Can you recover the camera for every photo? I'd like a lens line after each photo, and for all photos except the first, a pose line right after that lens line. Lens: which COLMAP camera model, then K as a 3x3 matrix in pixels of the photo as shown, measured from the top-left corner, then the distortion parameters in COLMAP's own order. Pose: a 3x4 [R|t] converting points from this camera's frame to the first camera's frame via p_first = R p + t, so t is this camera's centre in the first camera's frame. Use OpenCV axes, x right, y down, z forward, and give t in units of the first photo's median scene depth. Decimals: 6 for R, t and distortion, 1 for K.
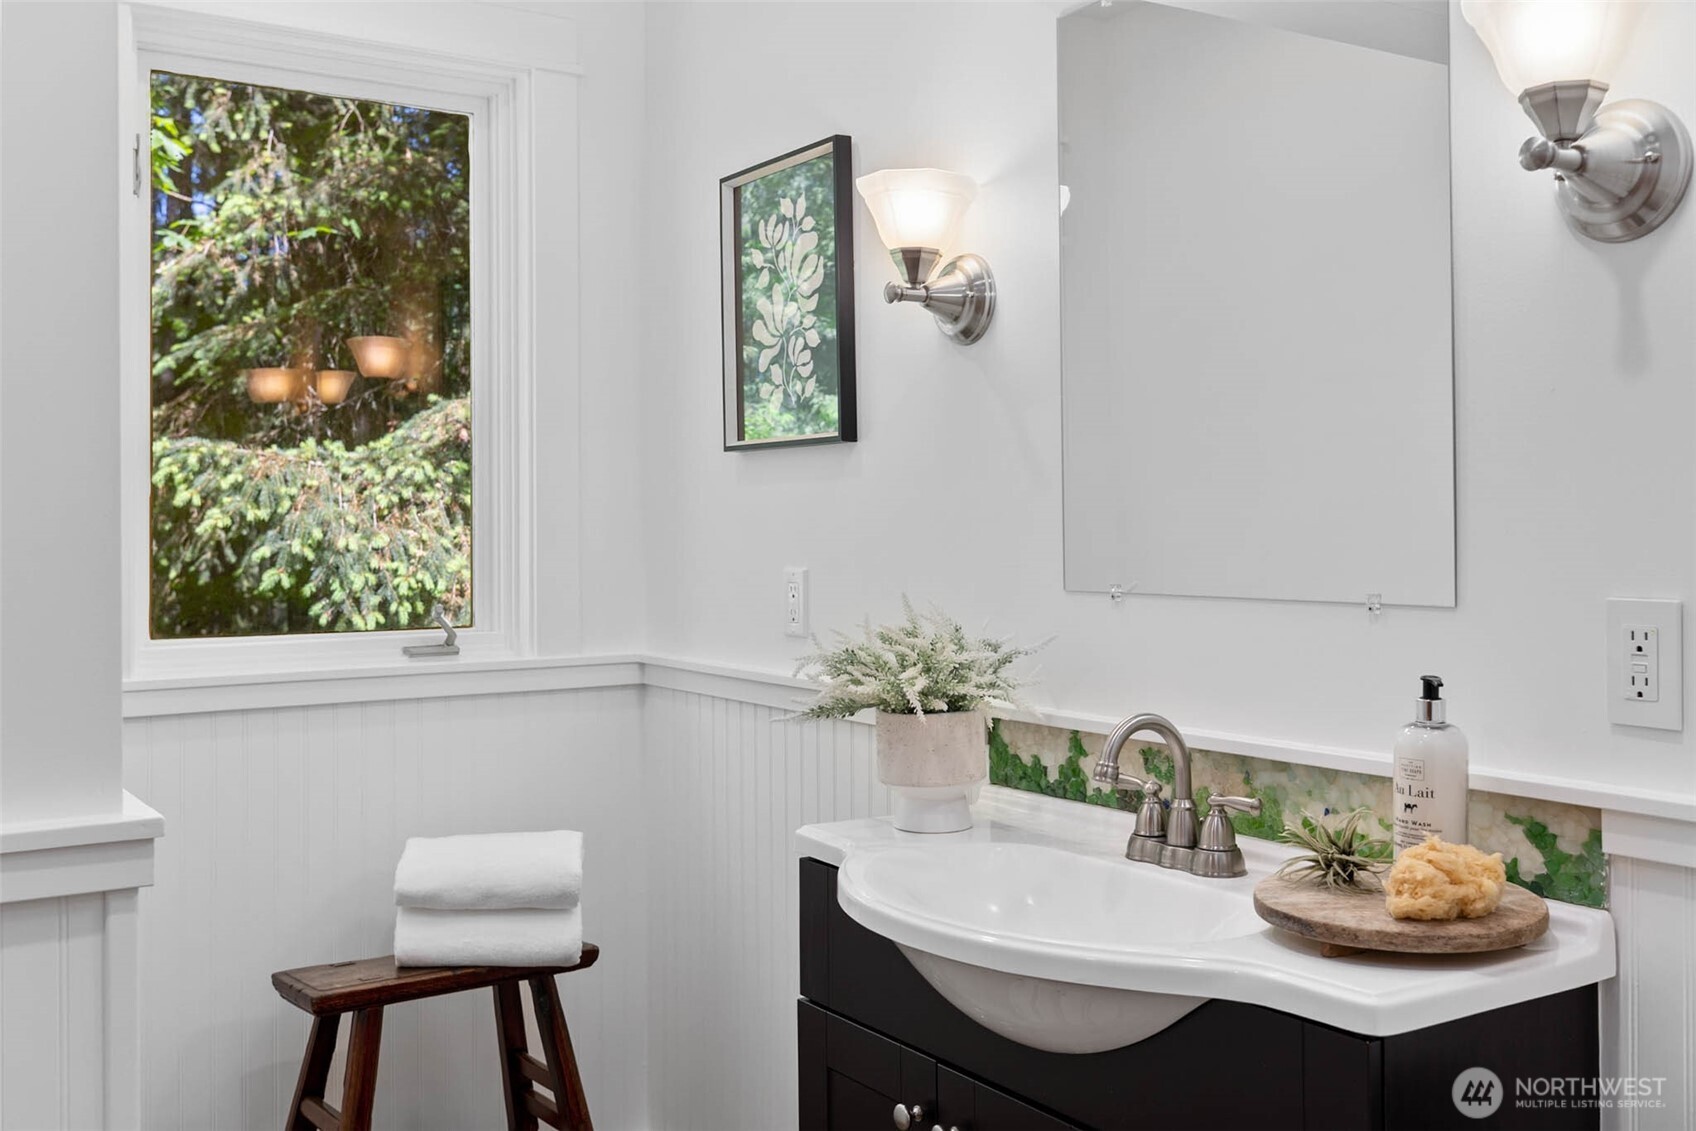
lens RADIAL K [[1677.9, 0, 849.5], [0, 1677.9, 561.3], [0, 0, 1]] dist [0.024097, 0.000000]
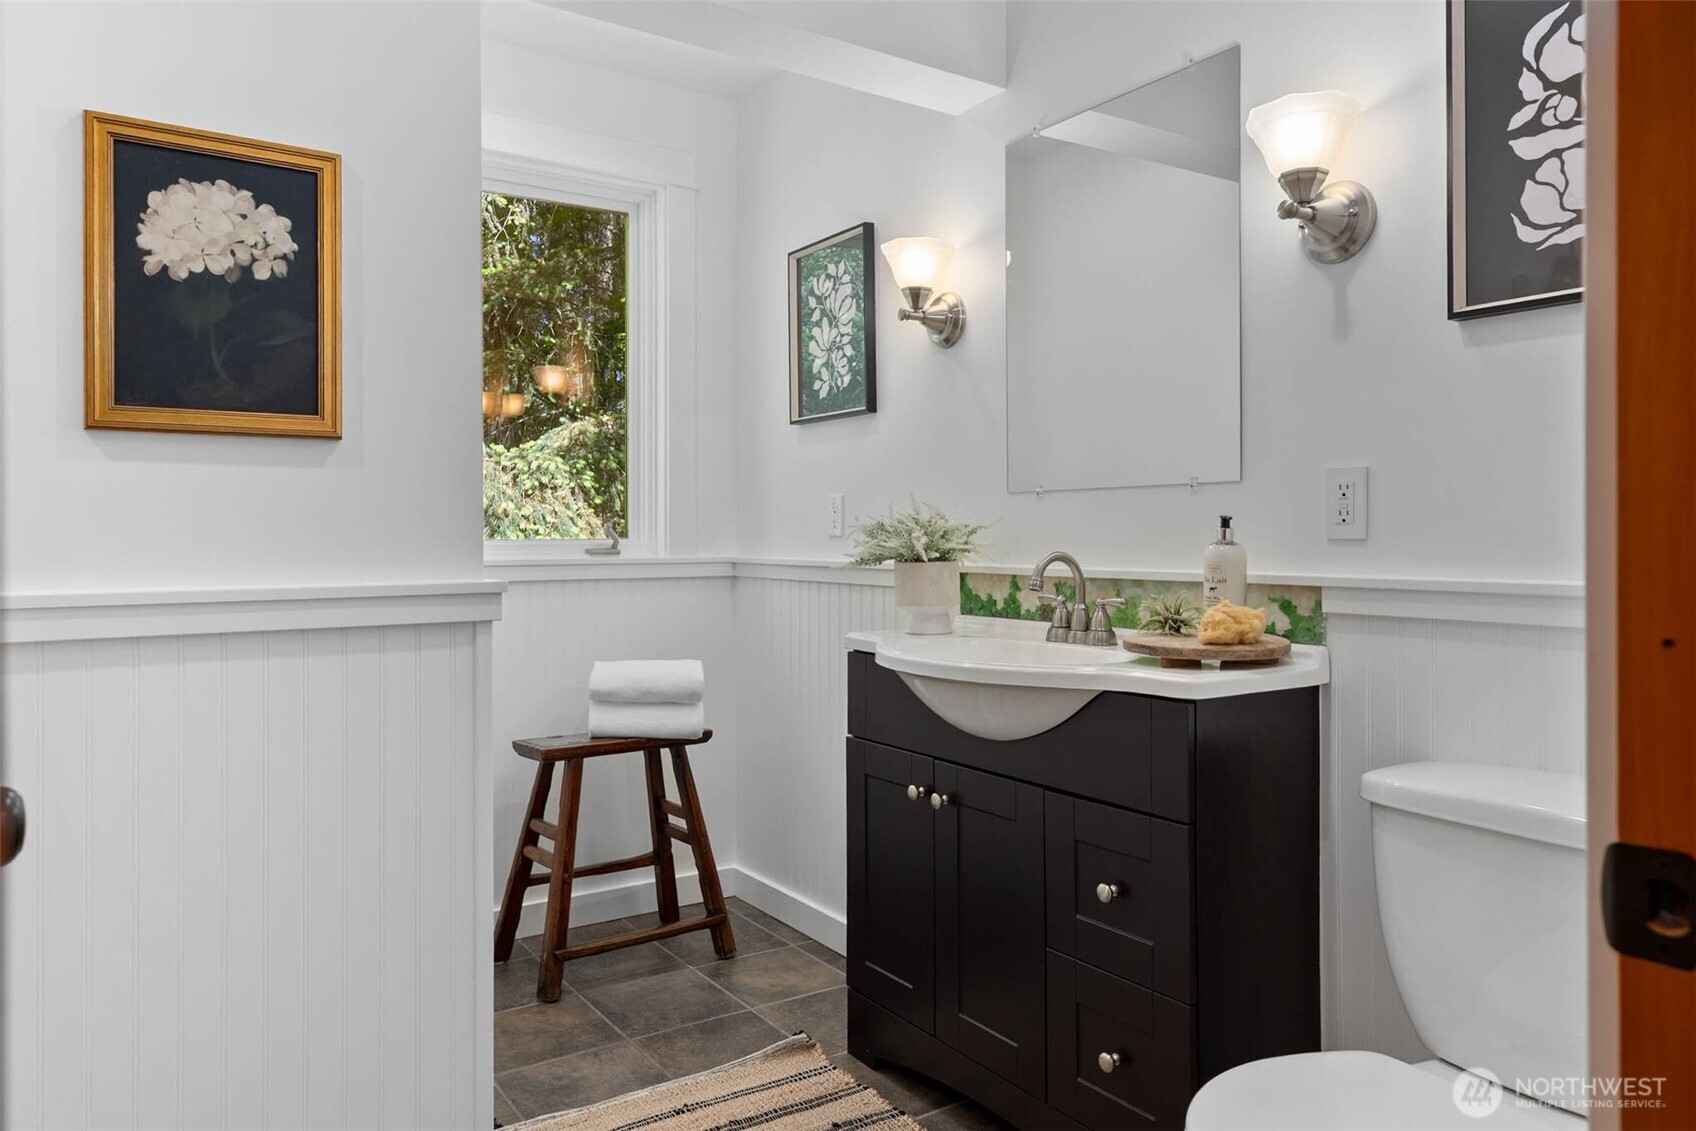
lens RADIAL K [[1163.4, 0, 847.9], [0, 1163.4, 560.3], [0, 0, 1]] dist [0.039542, 0.001452]
pose [[0.999928, 0.004895, 0.010988, -0.042500], [-0.004926, 0.999984, 0.002802, 0.082819], [-0.010974, -0.002856, 0.999936, -0.149203]]
